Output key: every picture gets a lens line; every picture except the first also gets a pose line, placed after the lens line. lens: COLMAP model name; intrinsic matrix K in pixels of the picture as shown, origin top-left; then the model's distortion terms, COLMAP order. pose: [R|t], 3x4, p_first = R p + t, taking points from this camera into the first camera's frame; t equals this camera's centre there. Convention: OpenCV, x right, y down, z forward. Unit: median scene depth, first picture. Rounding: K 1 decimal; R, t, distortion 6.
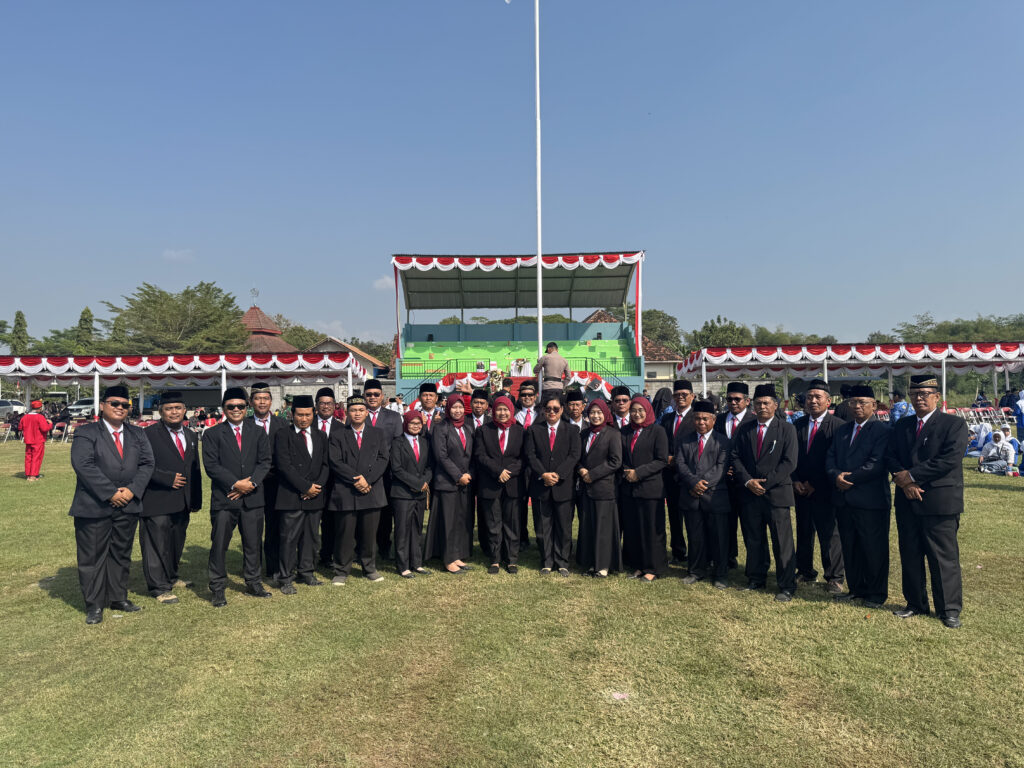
lens RADIAL K [[714.1, 0, 512.0], [0, 714.1, 384.0], [0, 0, 1]] dist [-0.000013, -0.000031]
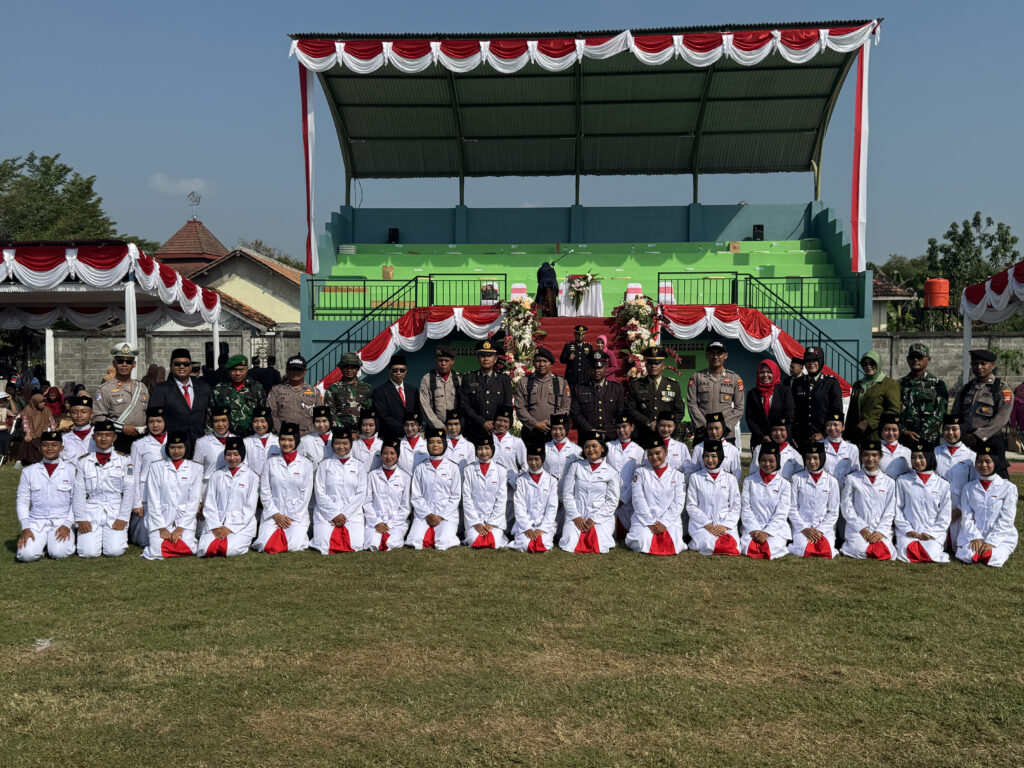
lens RADIAL K [[1028.4, 0, 512.0], [0, 1028.4, 384.0], [0, 0, 1]] dist [0.136680, -0.008710]
pose [[0.996926, 0.013057, -0.077254, 0.019665], [-0.010124, 0.999218, 0.038232, 0.006651], [0.077693, -0.037332, 0.996278, 0.357995]]
